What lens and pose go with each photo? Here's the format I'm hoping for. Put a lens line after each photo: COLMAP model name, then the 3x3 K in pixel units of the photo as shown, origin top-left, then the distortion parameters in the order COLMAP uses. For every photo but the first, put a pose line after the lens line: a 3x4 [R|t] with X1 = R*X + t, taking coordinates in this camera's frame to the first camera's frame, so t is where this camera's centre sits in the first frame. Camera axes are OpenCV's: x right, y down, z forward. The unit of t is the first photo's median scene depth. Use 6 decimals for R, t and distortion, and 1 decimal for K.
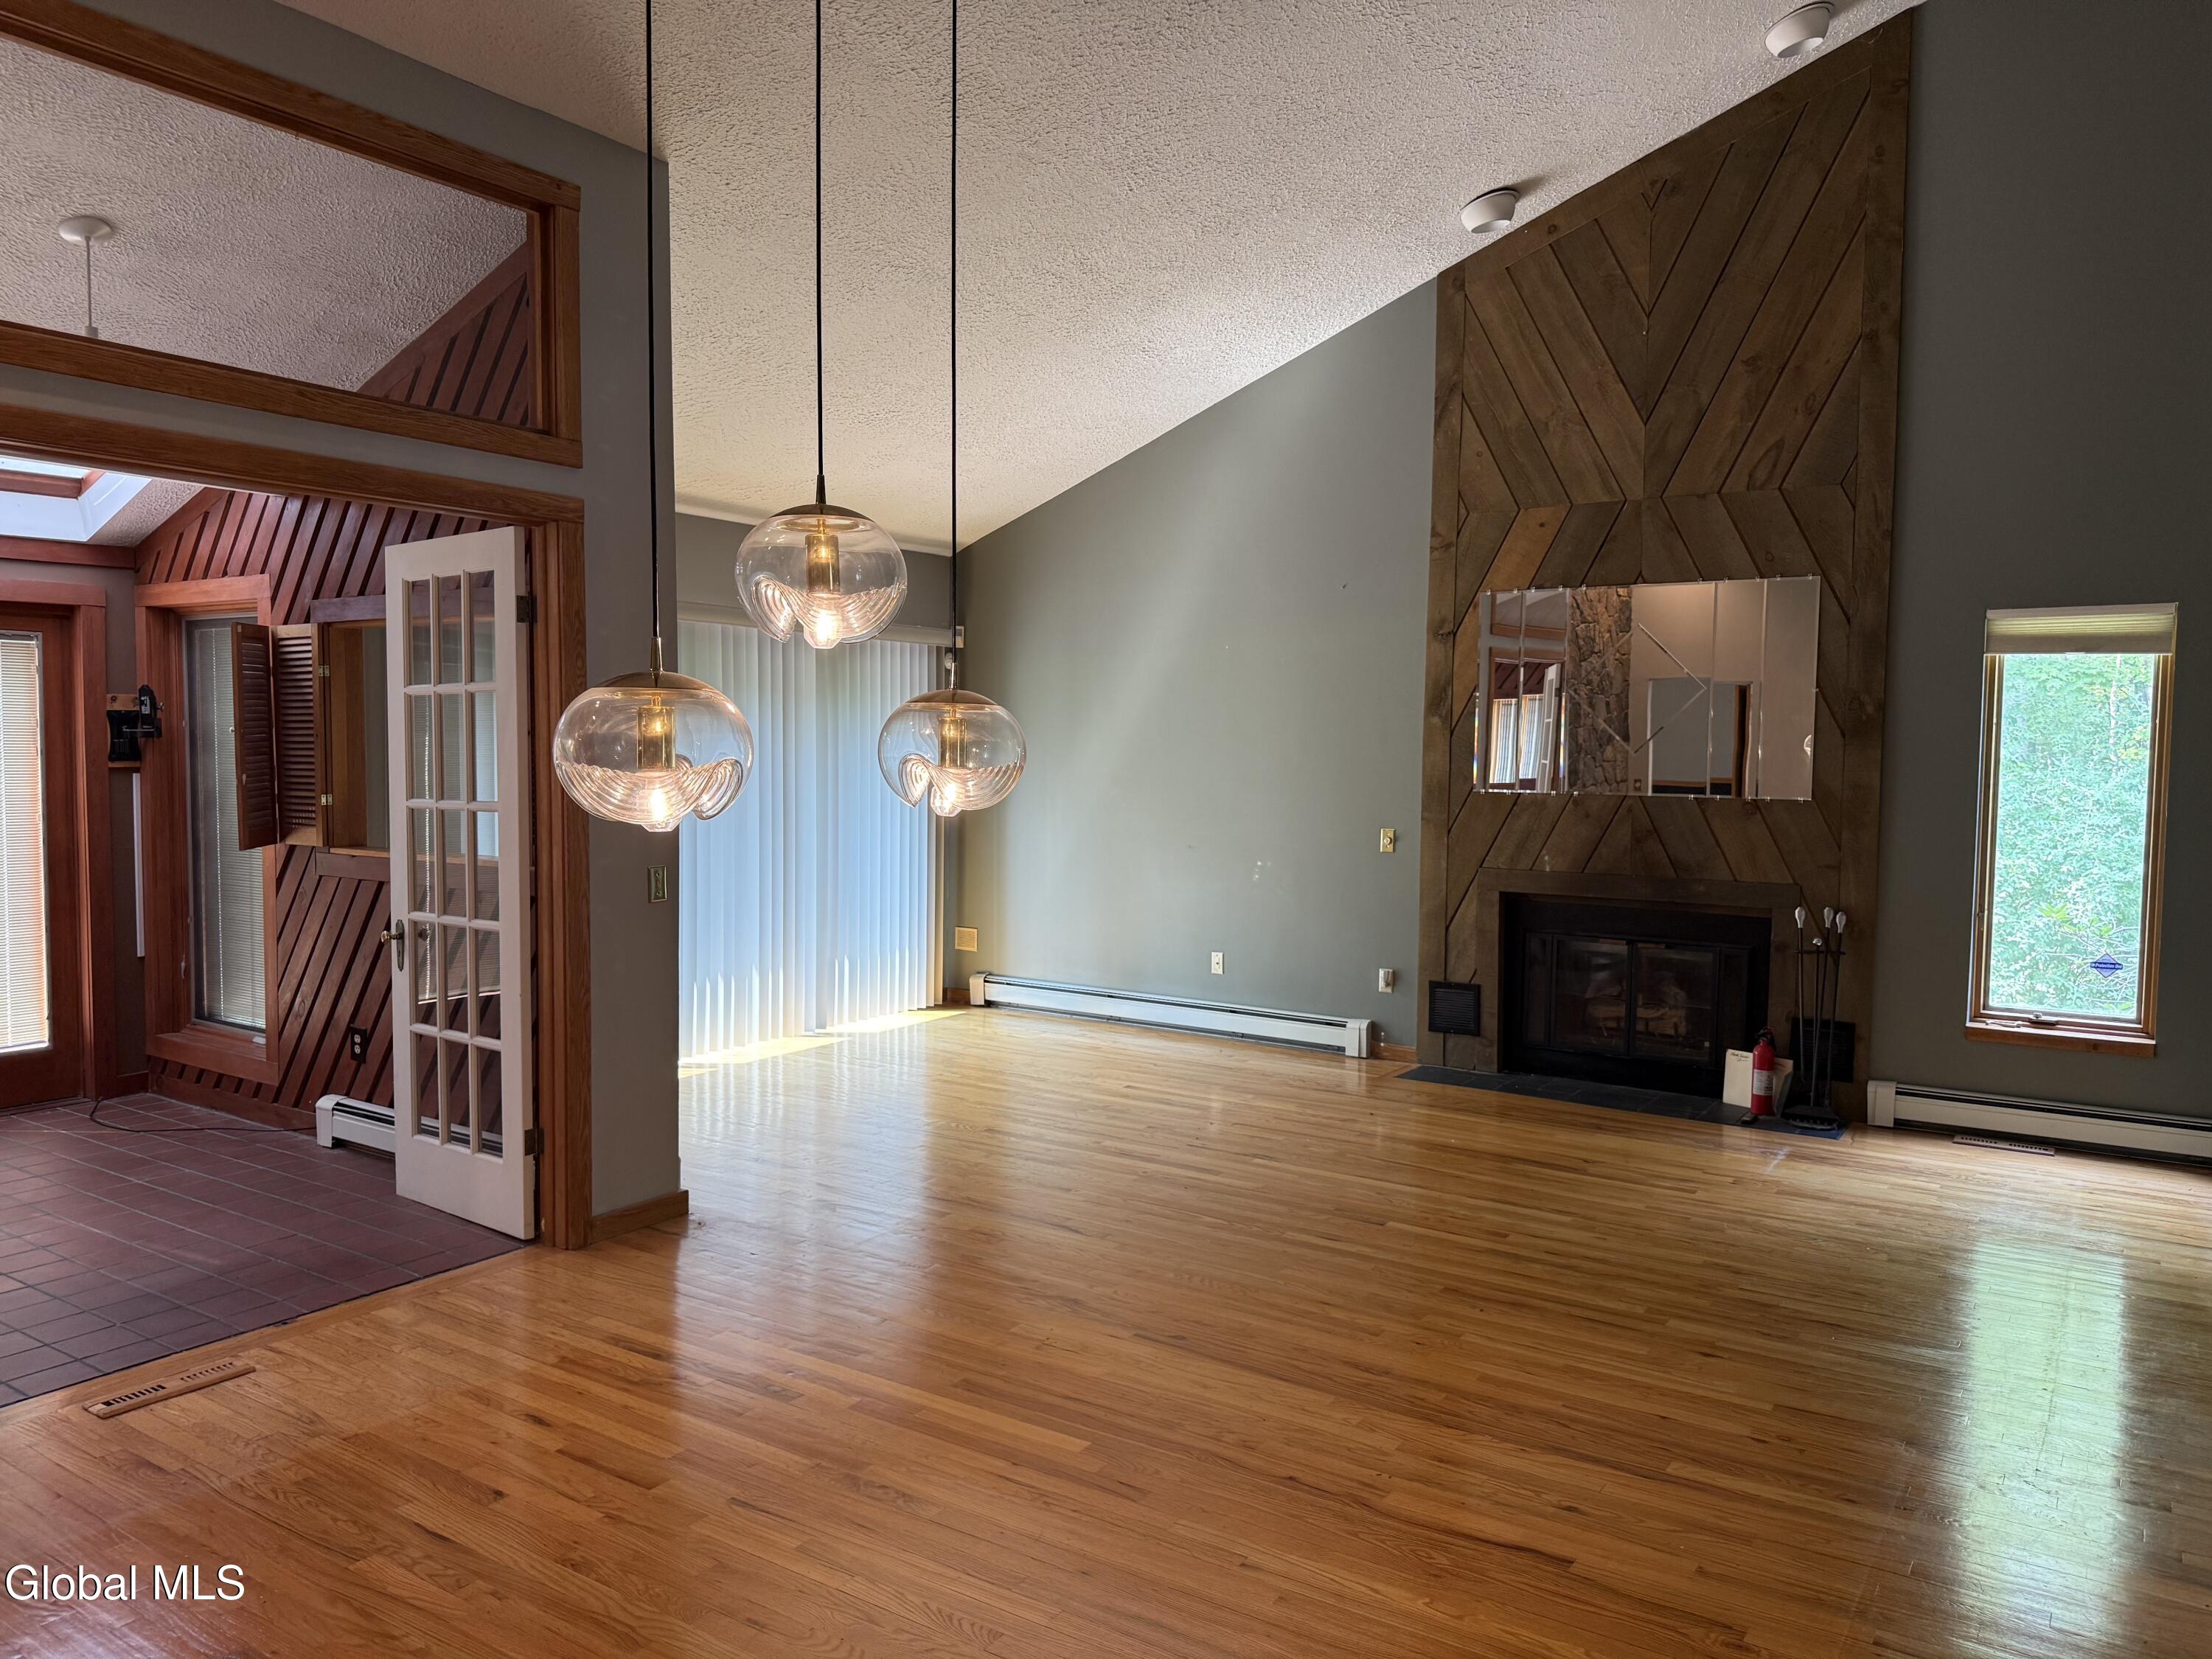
lens RADIAL K [[1561.0, 0, 1127.0], [0, 1561.0, 828.4], [0, 0, 1]] dist [0.060486, -0.086690]
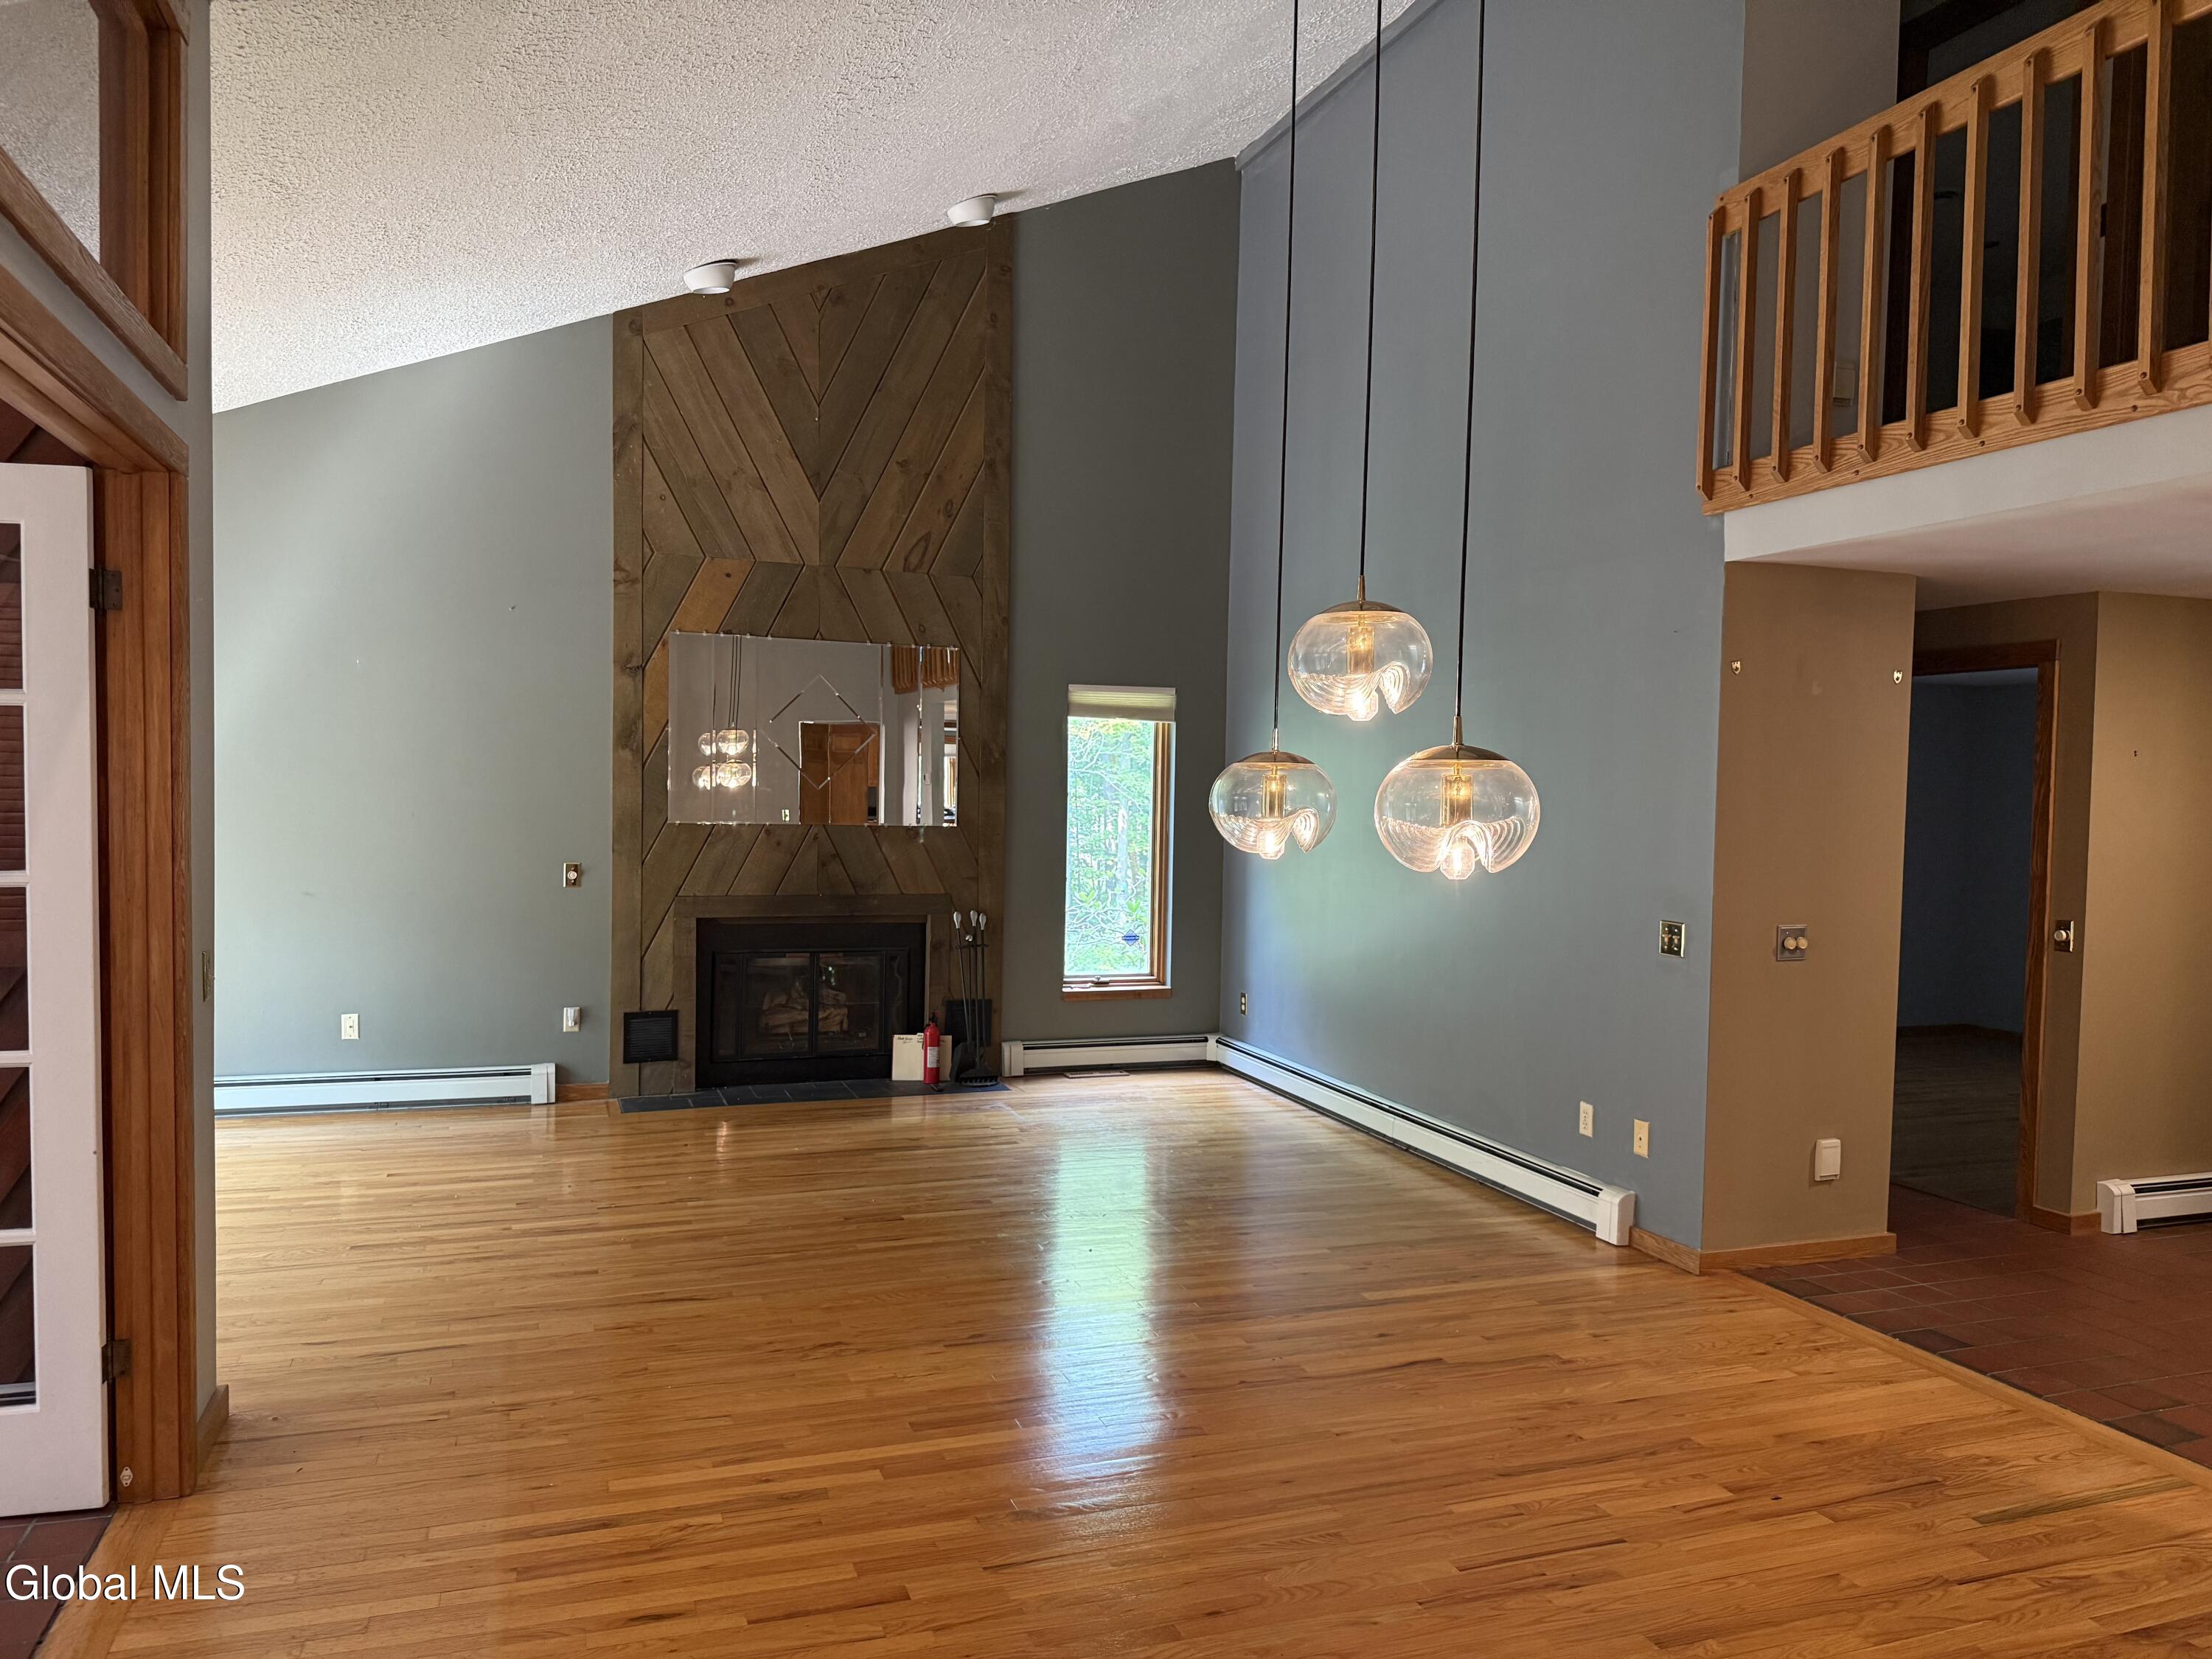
lens RADIAL K [[1561.0, 0, 1094.6], [0, 1561.0, 846.8], [0, 0, 1]] dist [0.060486, -0.086690]
pose [[0.585095, -0.034890, 0.810214, -0.492427], [0.030407, 0.999315, 0.021075, -0.023798], [-0.810394, 0.012306, 0.585756, 0.180119]]
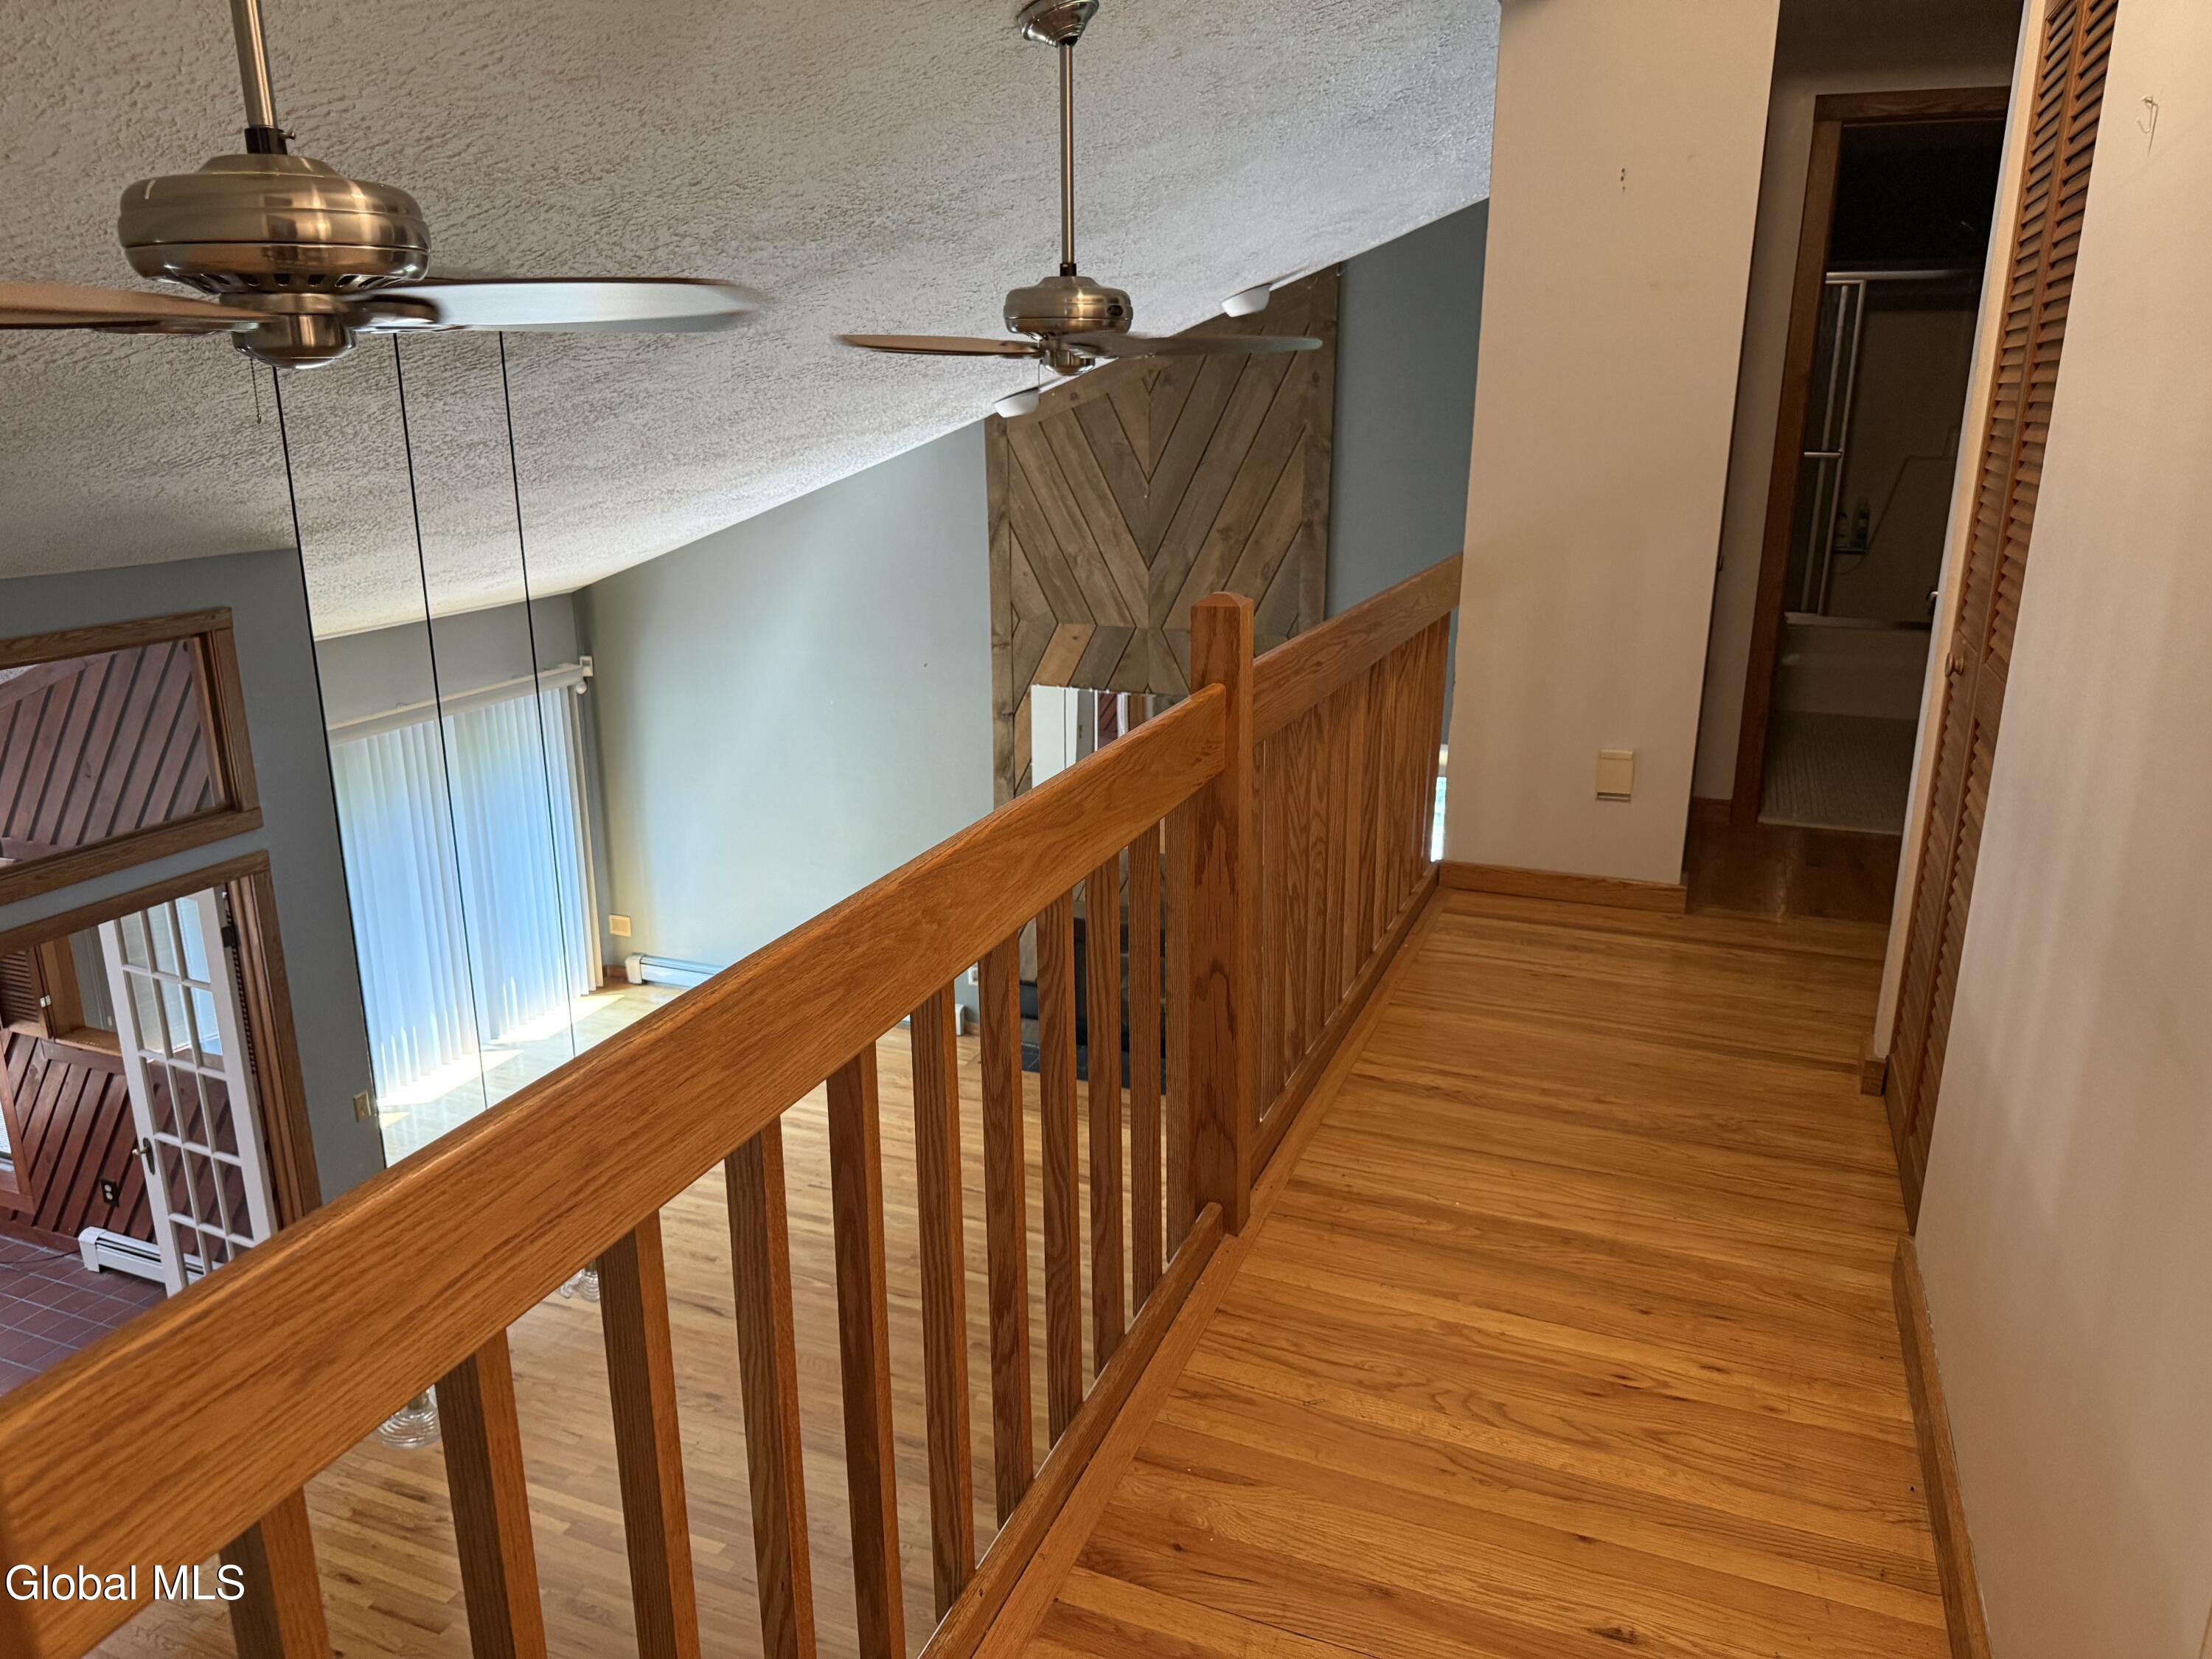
lens RADIAL K [[1561.0, 0, 1126.7], [0, 1561.0, 832.6], [0, 0, 1]] dist [0.060486, -0.086690]
pose [[0.978411, -0.063747, 0.196593, 0.054739], [0.020363, 0.976347, 0.215248, -0.327205], [-0.205665, -0.206598, 0.956566, -0.236828]]
